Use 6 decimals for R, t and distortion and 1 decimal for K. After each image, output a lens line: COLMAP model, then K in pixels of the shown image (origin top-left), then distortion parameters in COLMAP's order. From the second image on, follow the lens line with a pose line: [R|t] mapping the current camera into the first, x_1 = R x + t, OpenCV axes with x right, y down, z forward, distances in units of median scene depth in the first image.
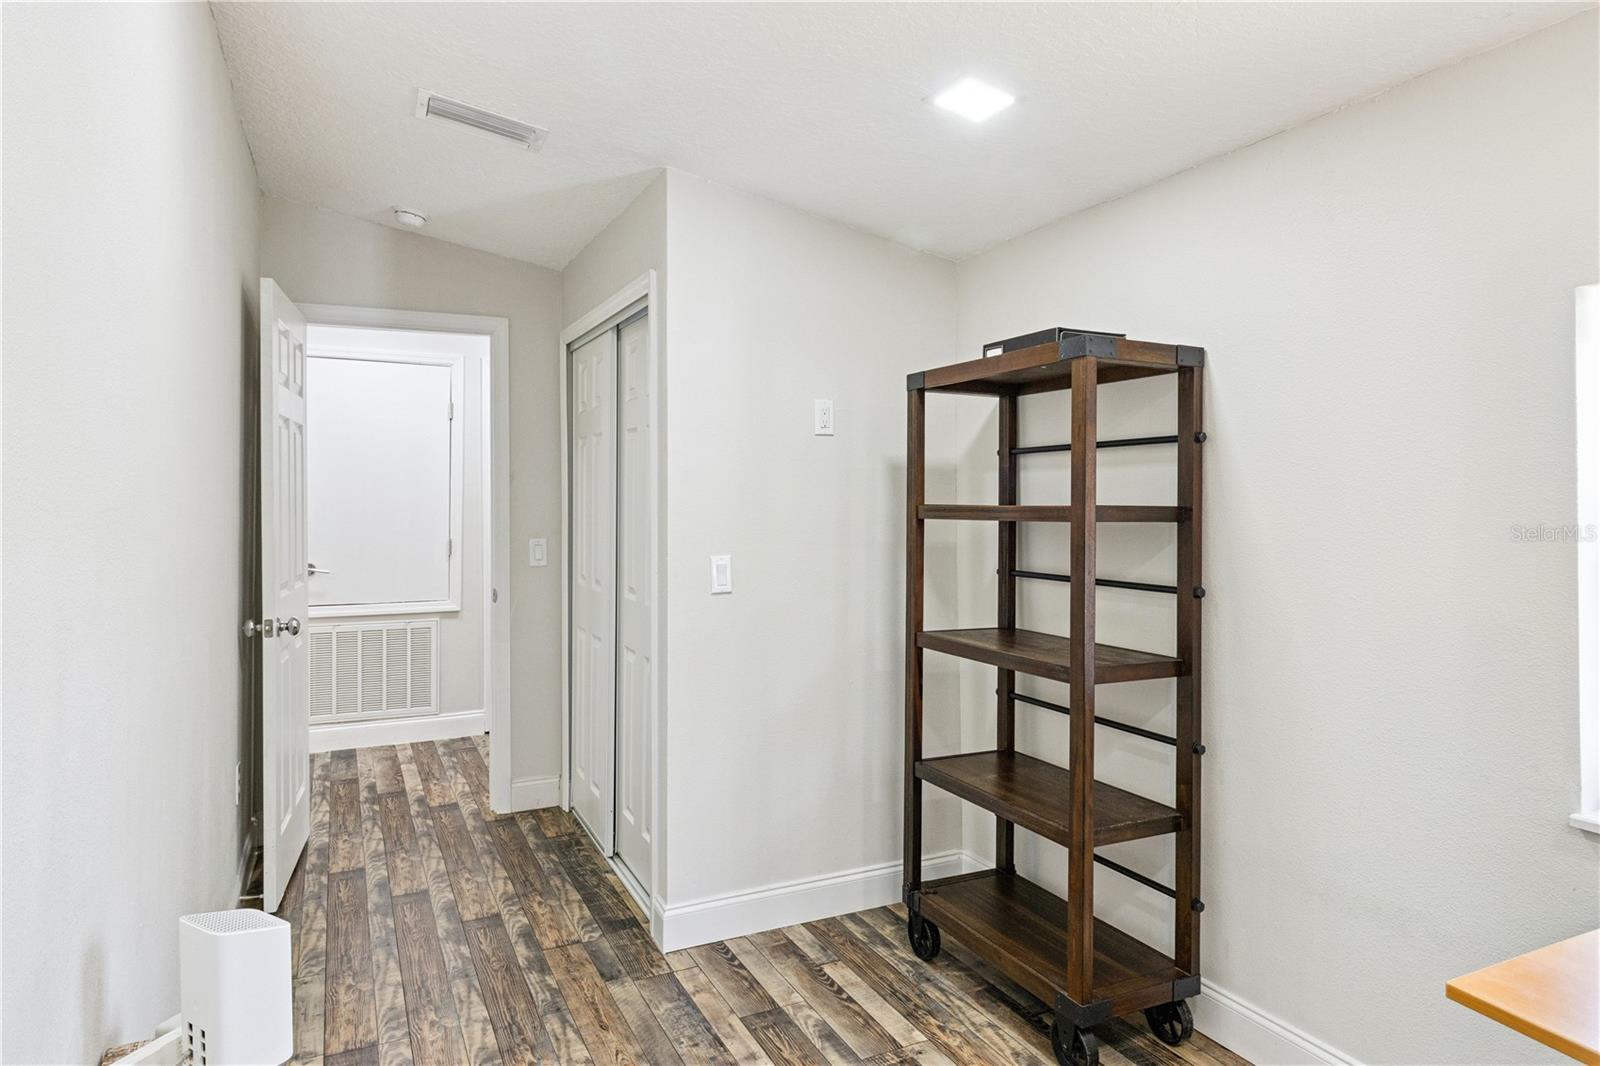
lens RADIAL K [[963.4, 0, 782.2], [0, 963.4, 515.9], [0, 0, 1]] dist [0.000550, 0.000202]
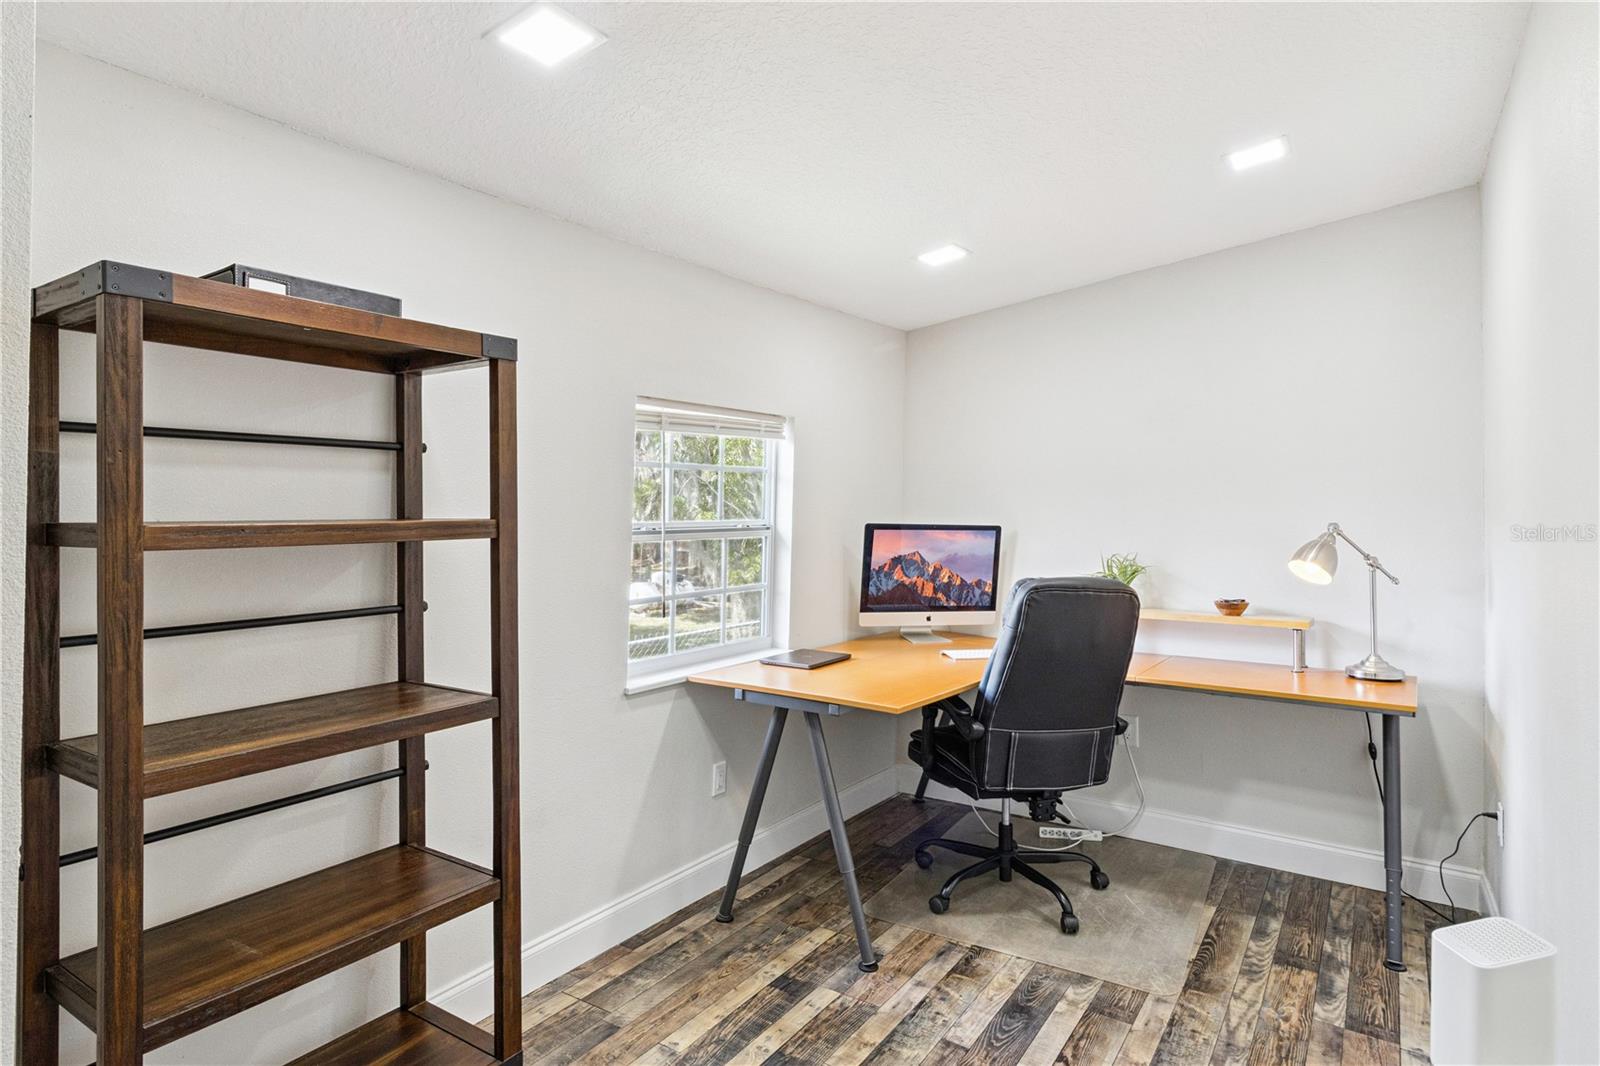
lens RADIAL K [[891.7, 0, 791.3], [0, 891.7, 509.8], [0, 0, 1]] dist [-0.017030, -0.000392]
pose [[-0.519690, -0.005371, 0.854338, -0.812200], [0.018257, 0.999682, 0.017390, -0.040450], [-0.854160, 0.024635, -0.519427, 1.759023]]
